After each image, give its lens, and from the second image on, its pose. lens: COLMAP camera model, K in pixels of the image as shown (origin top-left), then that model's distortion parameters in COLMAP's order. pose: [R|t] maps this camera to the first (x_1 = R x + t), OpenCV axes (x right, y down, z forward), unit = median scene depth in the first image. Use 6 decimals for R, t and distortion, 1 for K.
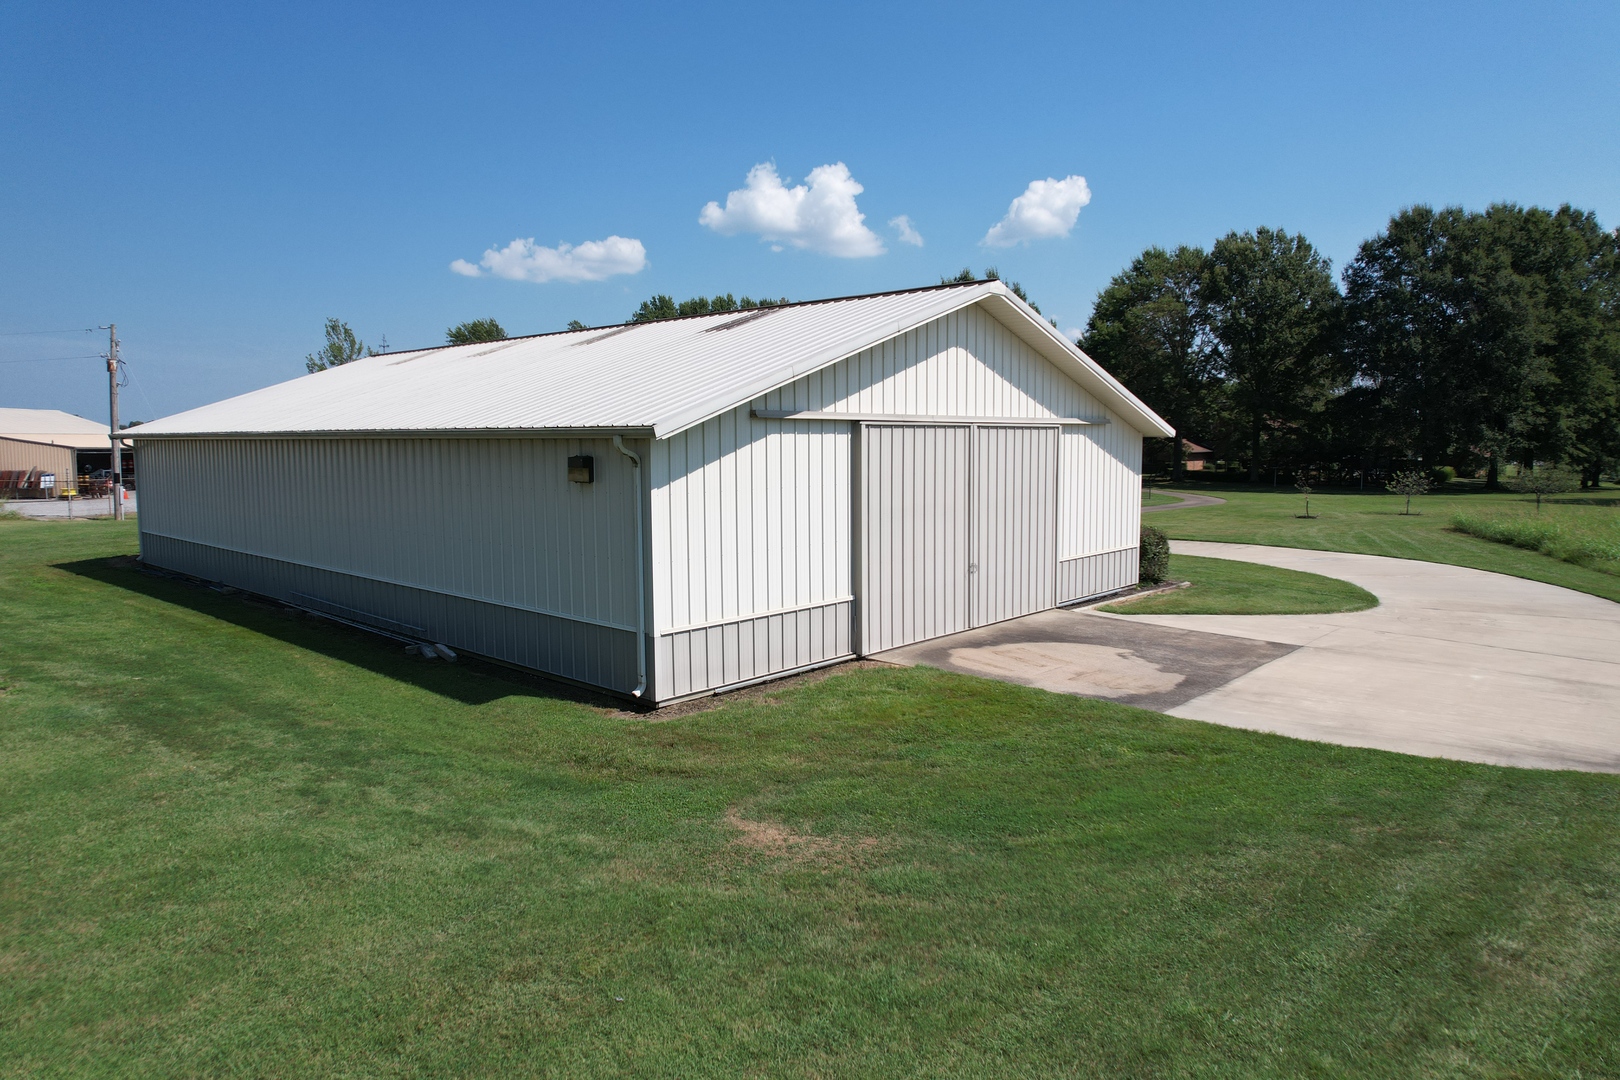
lens RADIAL K [[1040.0, 0, 814.1], [0, 1040.0, 559.1], [0, 0, 1]] dist [-0.068776, 0.064317]
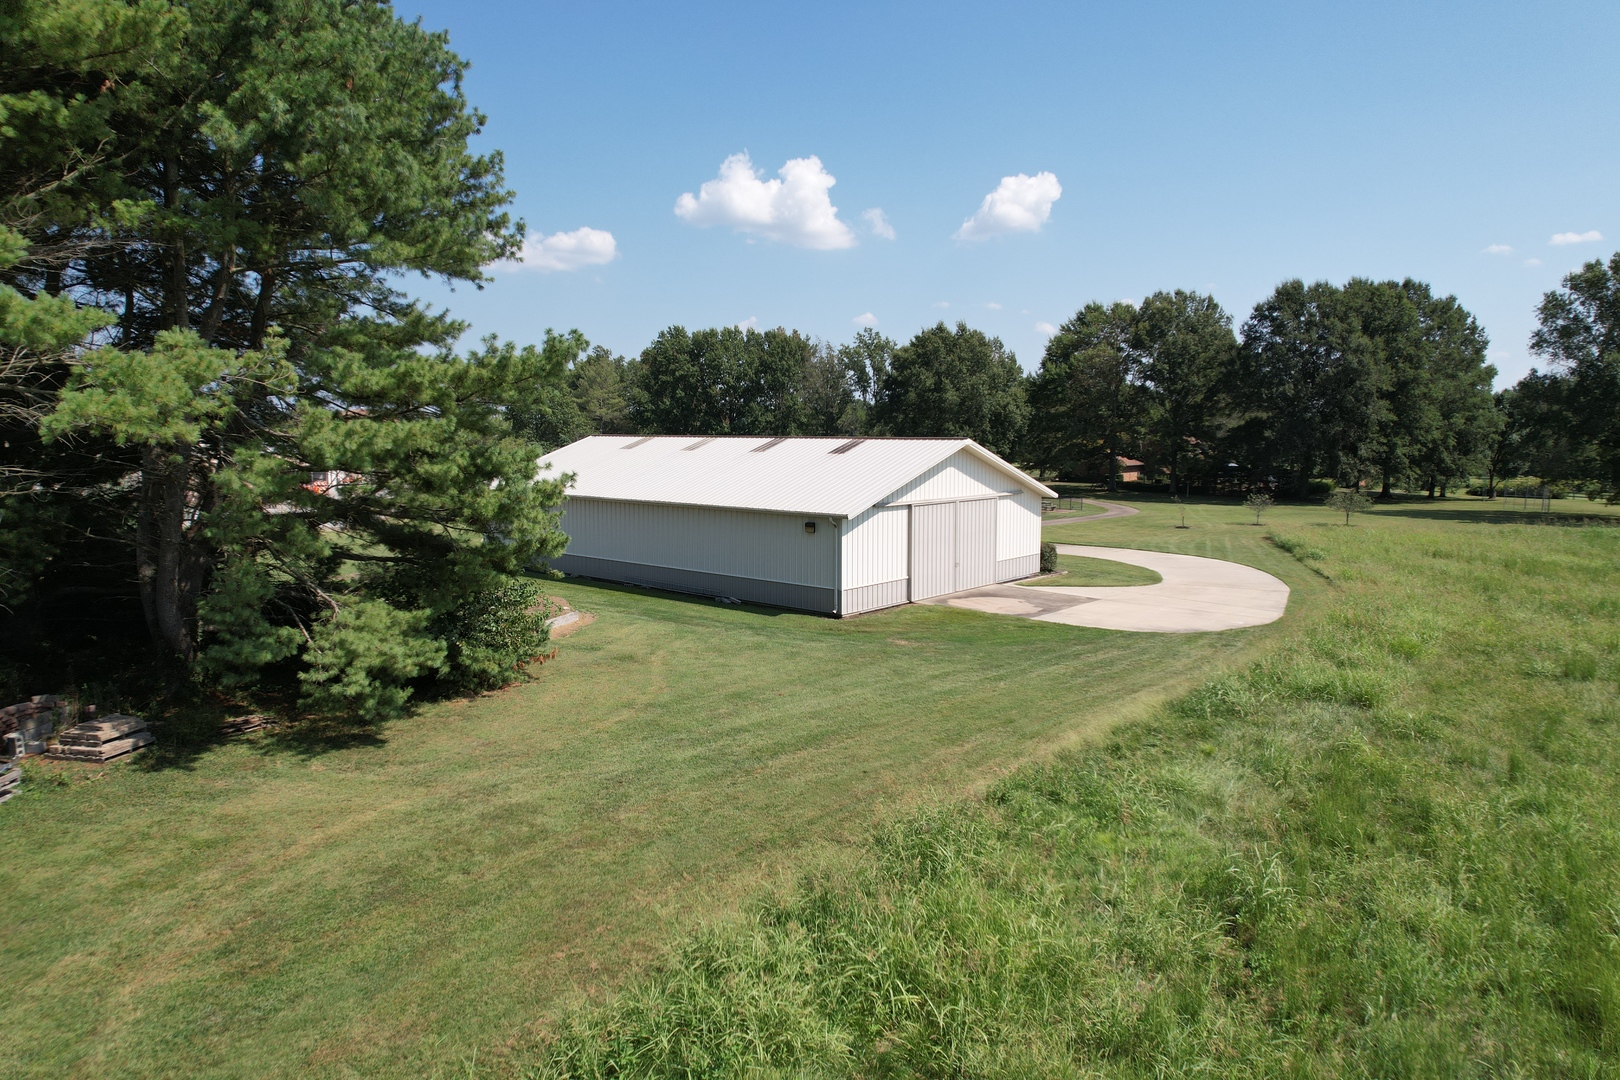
lens RADIAL K [[1034.5, 0, 814.0], [0, 1034.5, 544.2], [0, 0, 1]] dist [-0.063139, 0.059646]
pose [[0.999617, 0.001892, 0.027595, -0.049810], [-0.001725, 0.999980, -0.006066, -0.004949], [-0.027606, 0.006016, 0.999601, -0.280029]]
